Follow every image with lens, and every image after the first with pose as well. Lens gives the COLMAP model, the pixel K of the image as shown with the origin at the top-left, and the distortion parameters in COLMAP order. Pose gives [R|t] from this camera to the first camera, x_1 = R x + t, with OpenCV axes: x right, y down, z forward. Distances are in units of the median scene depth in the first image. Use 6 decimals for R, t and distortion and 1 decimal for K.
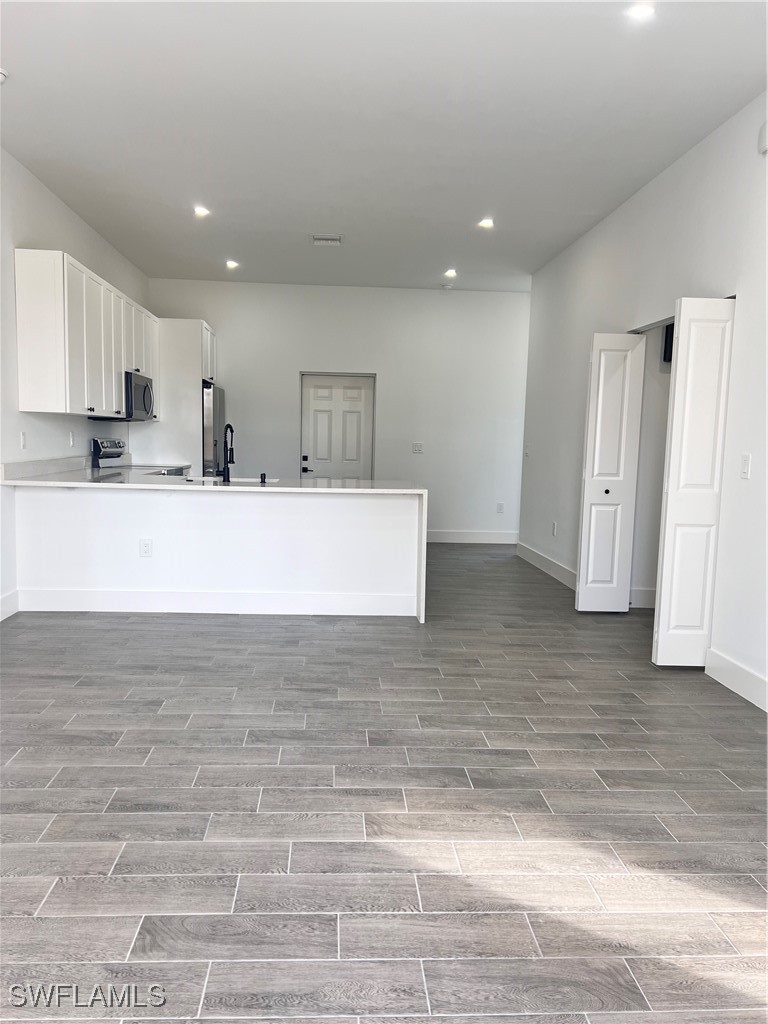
lens RADIAL K [[773.2, 0, 385.5], [0, 773.2, 513.1], [0, 0, 1]] dist [0.050278, -0.040813]
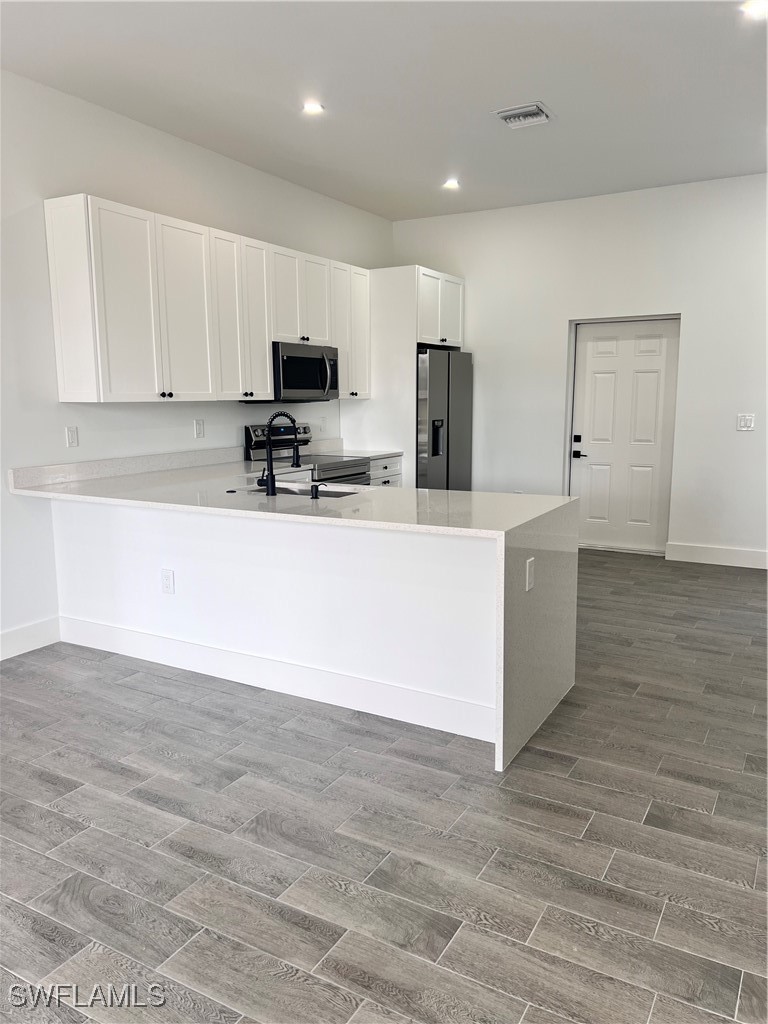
lens RADIAL K [[773.2, 0, 379.9], [0, 773.2, 516.2], [0, 0, 1]] dist [0.050278, -0.040813]
pose [[0.831411, 0.055093, -0.552920, 0.203209], [-0.023830, 0.997692, 0.063578, -0.052886], [0.555147, -0.039683, 0.830805, 0.368997]]
